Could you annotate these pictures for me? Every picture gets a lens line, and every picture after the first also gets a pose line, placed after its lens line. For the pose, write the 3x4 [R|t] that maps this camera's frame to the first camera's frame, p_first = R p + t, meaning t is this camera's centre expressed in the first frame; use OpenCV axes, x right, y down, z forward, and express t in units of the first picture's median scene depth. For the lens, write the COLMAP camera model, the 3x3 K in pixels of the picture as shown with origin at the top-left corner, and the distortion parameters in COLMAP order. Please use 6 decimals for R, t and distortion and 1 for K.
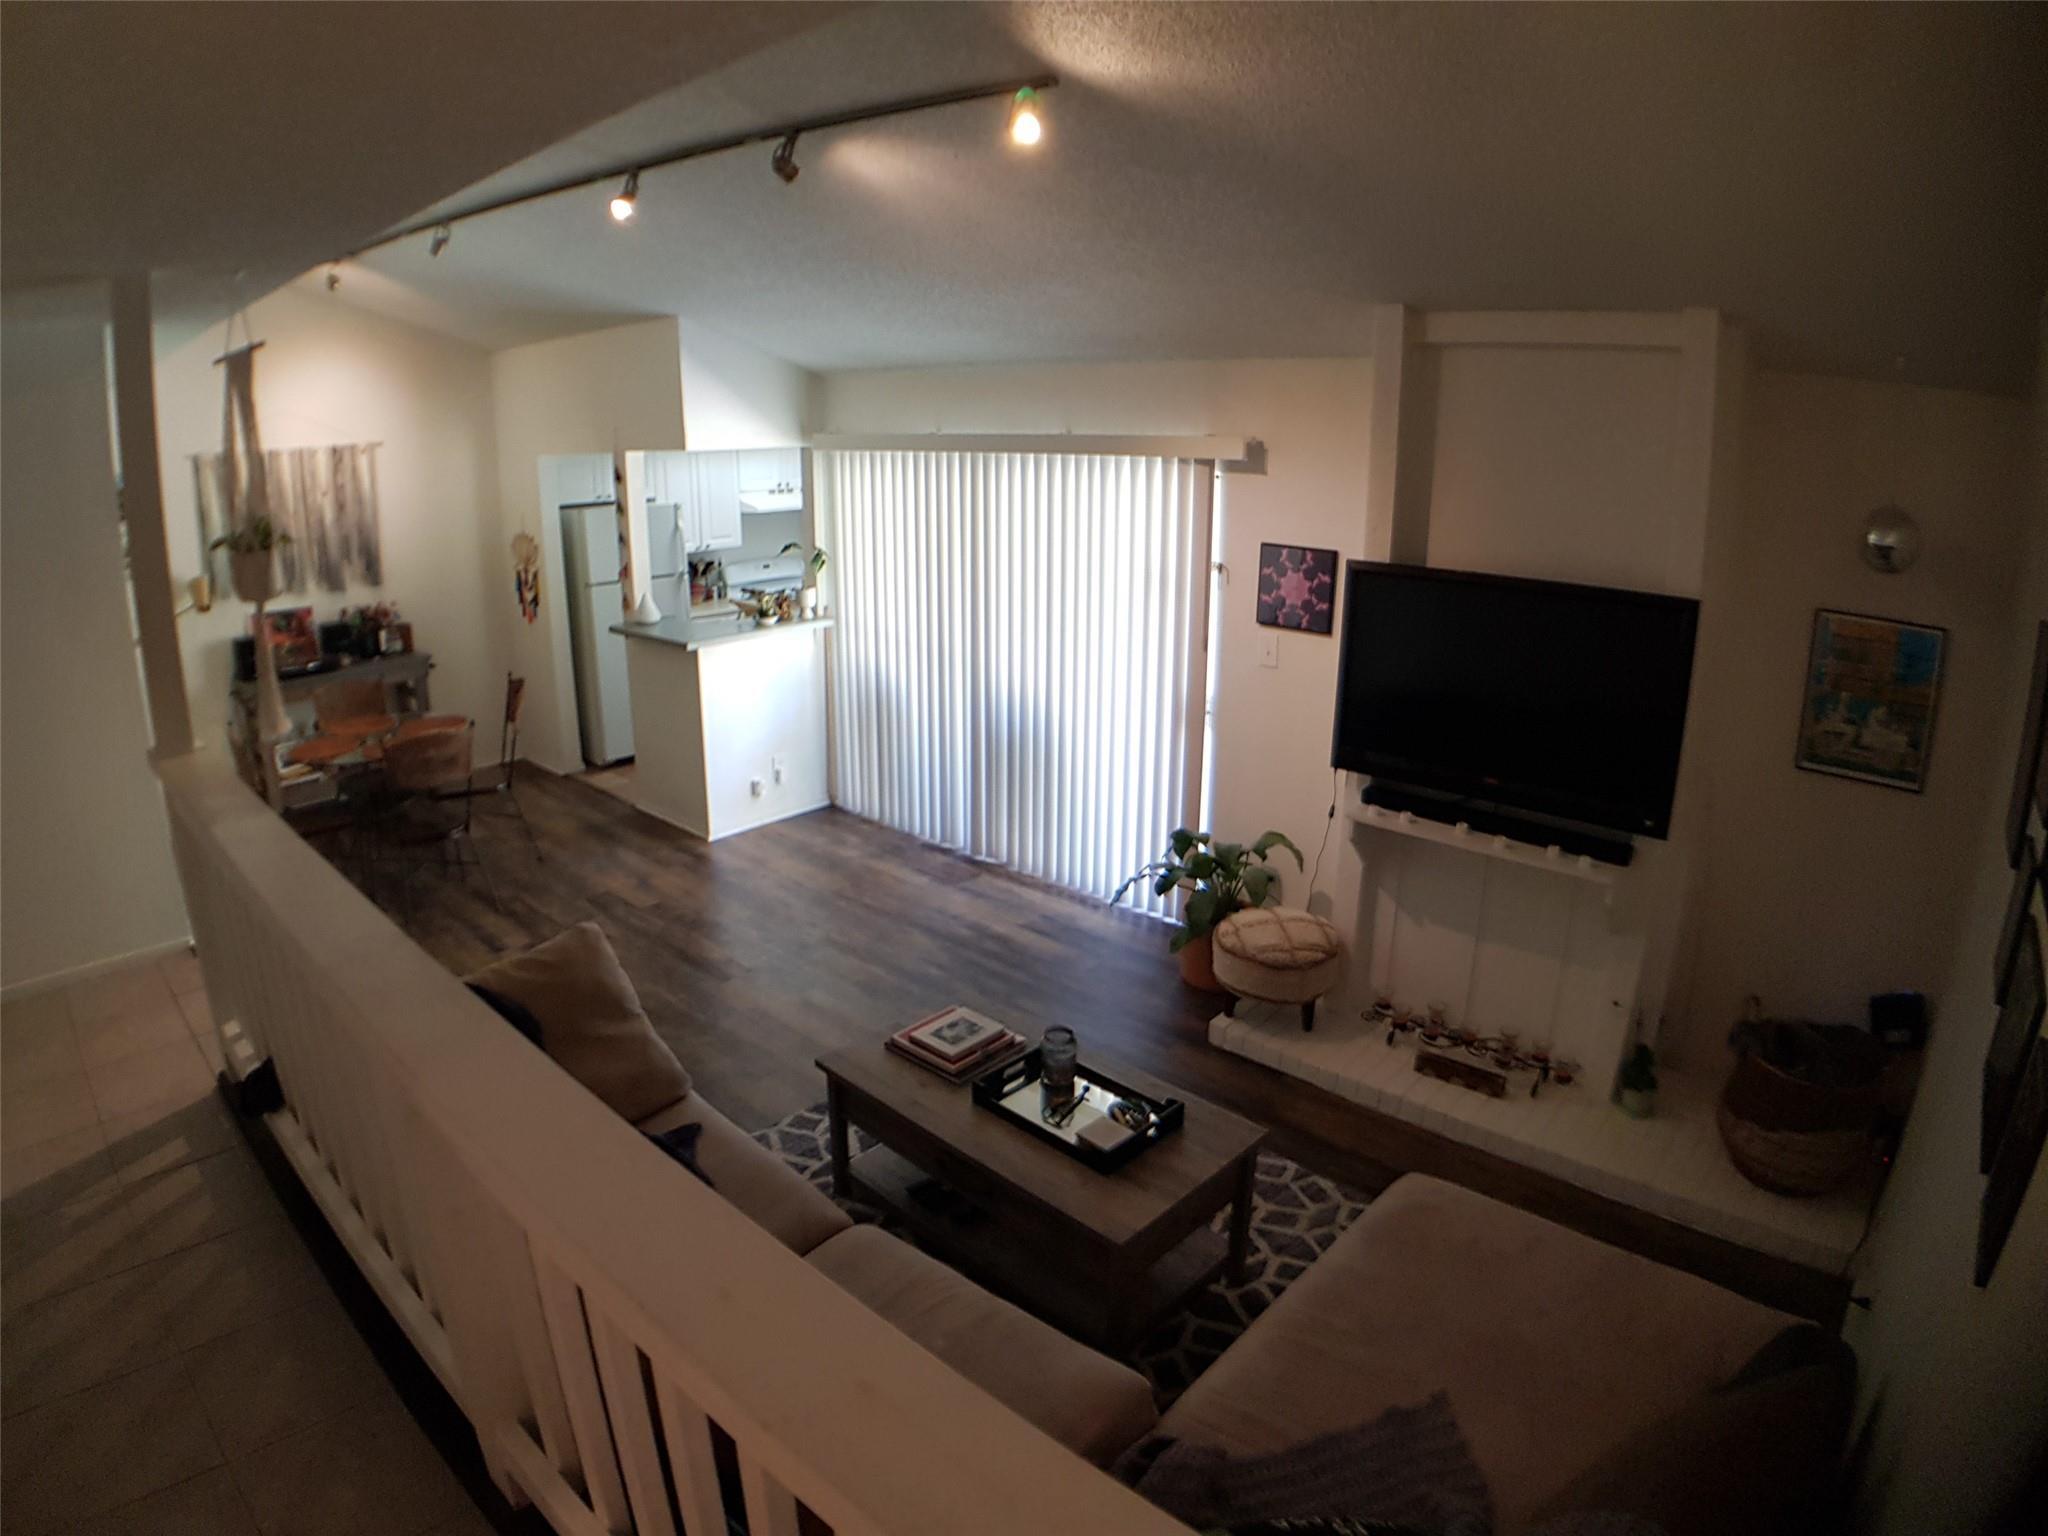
lens RADIAL K [[1189.5, 0, 1024.1], [0, 1189.5, 737.1], [0, 0, 1]] dist [-0.173518, 0.000794]
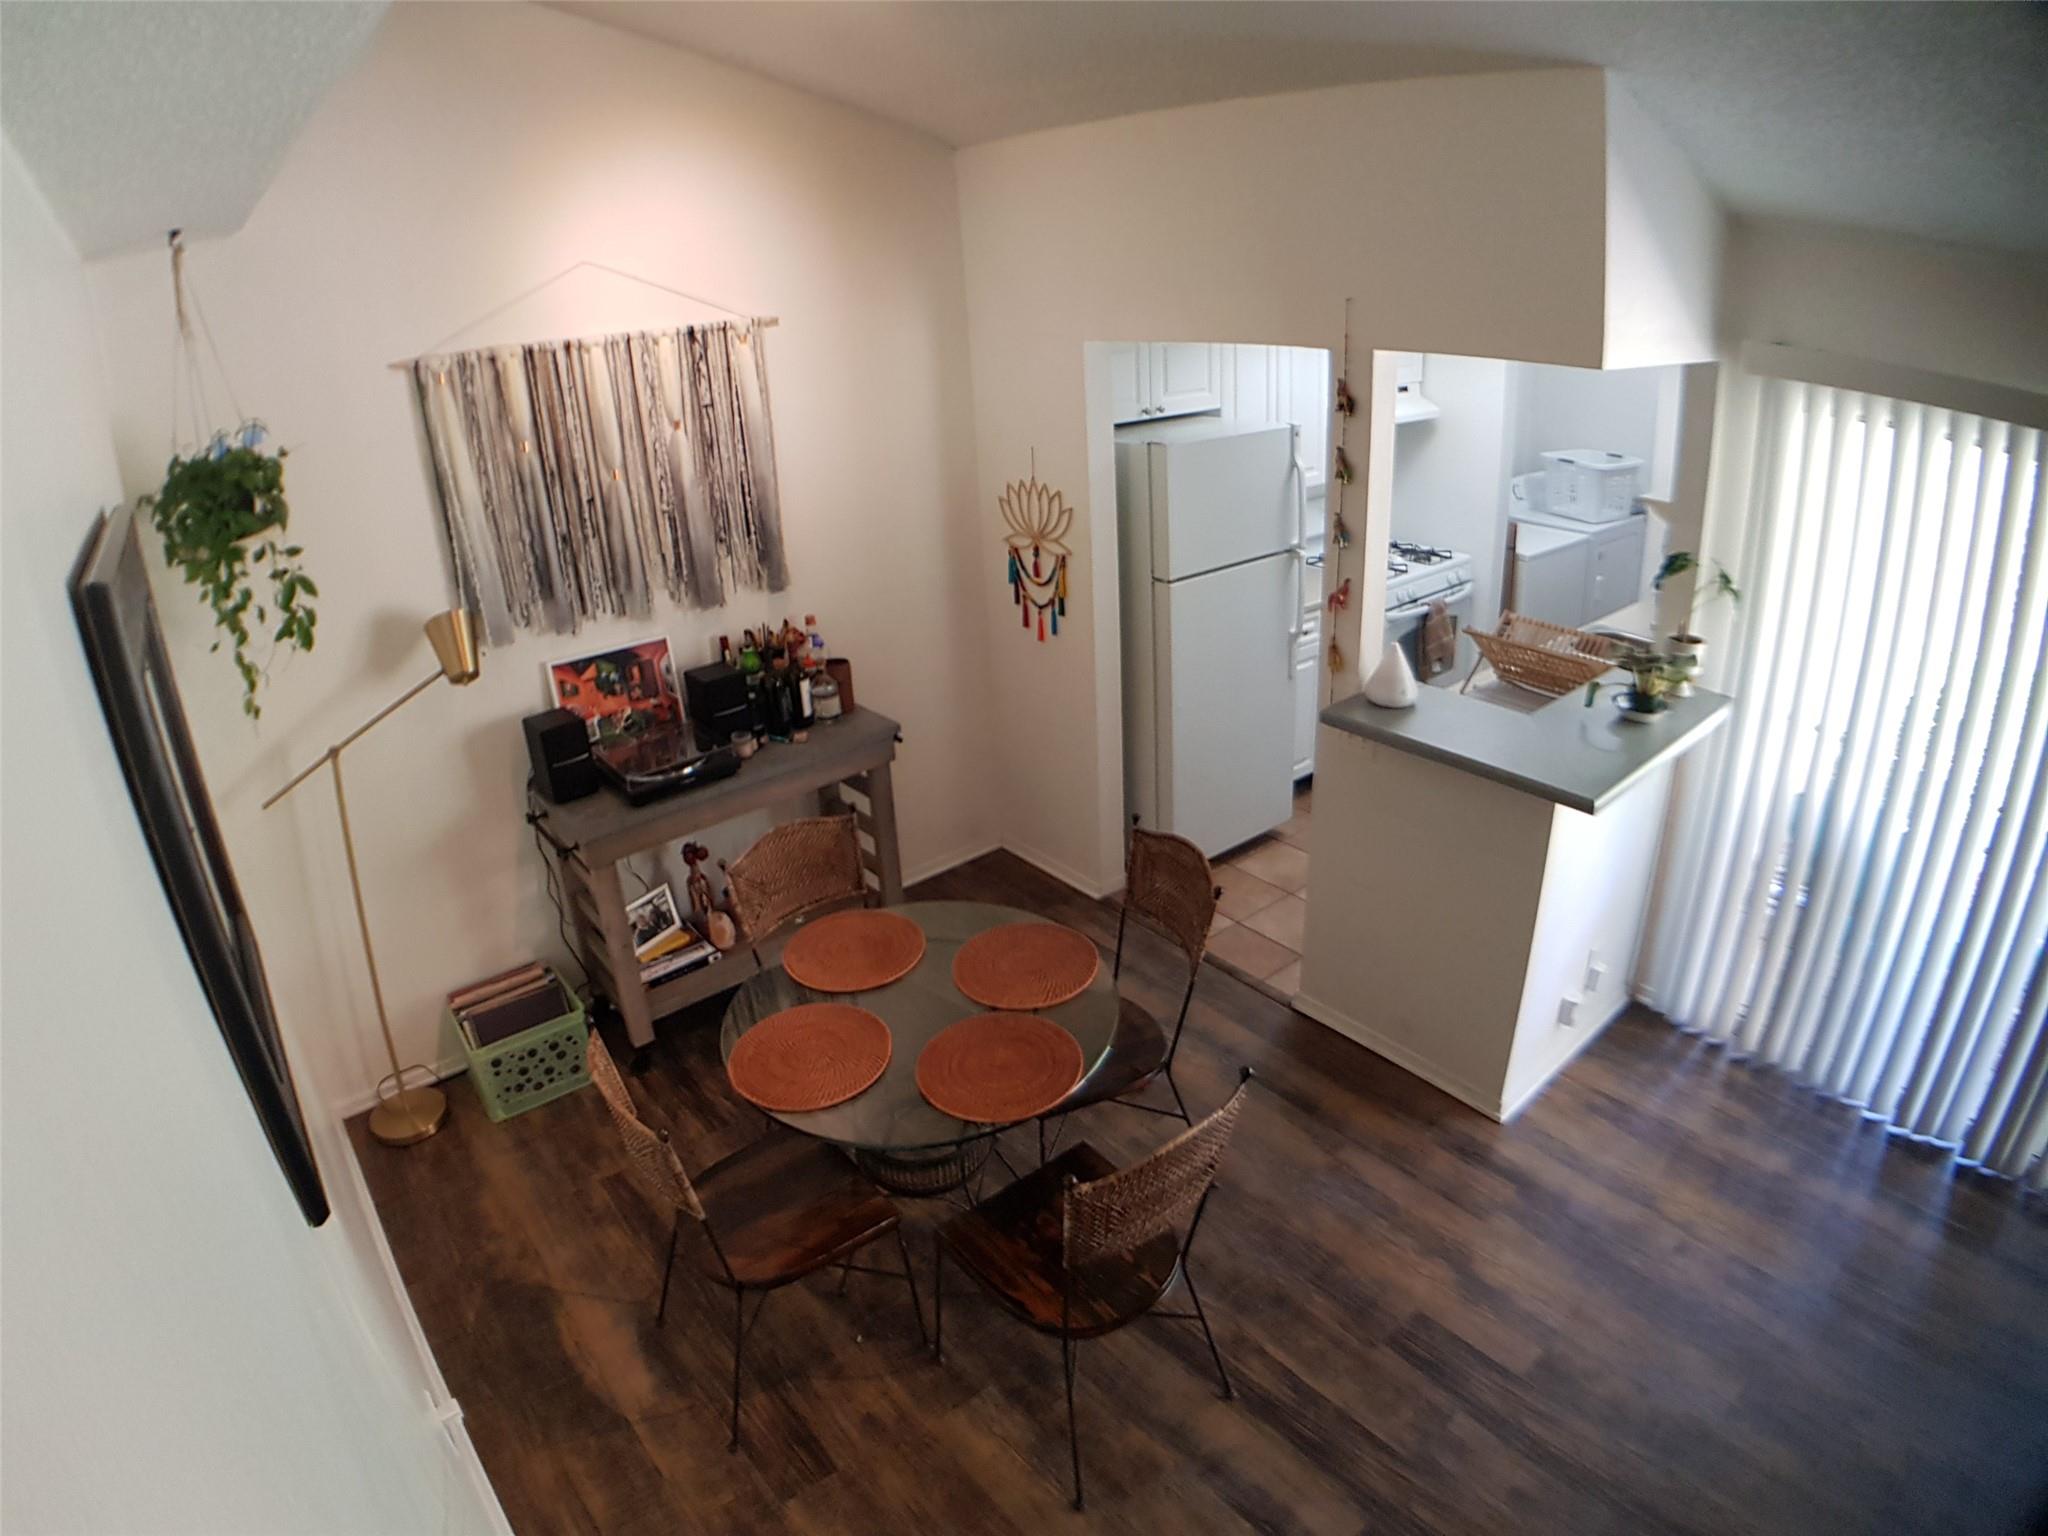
lens RADIAL K [[1181.6, 0, 1028.2], [0, 1181.6, 811.3], [0, 0, 1]] dist [-0.172129, 0.000211]
pose [[0.987887, 0.025238, -0.153110, -0.389678], [0.004623, 0.981460, 0.191609, -0.144852], [0.155107, -0.189996, 0.969455, 0.471672]]
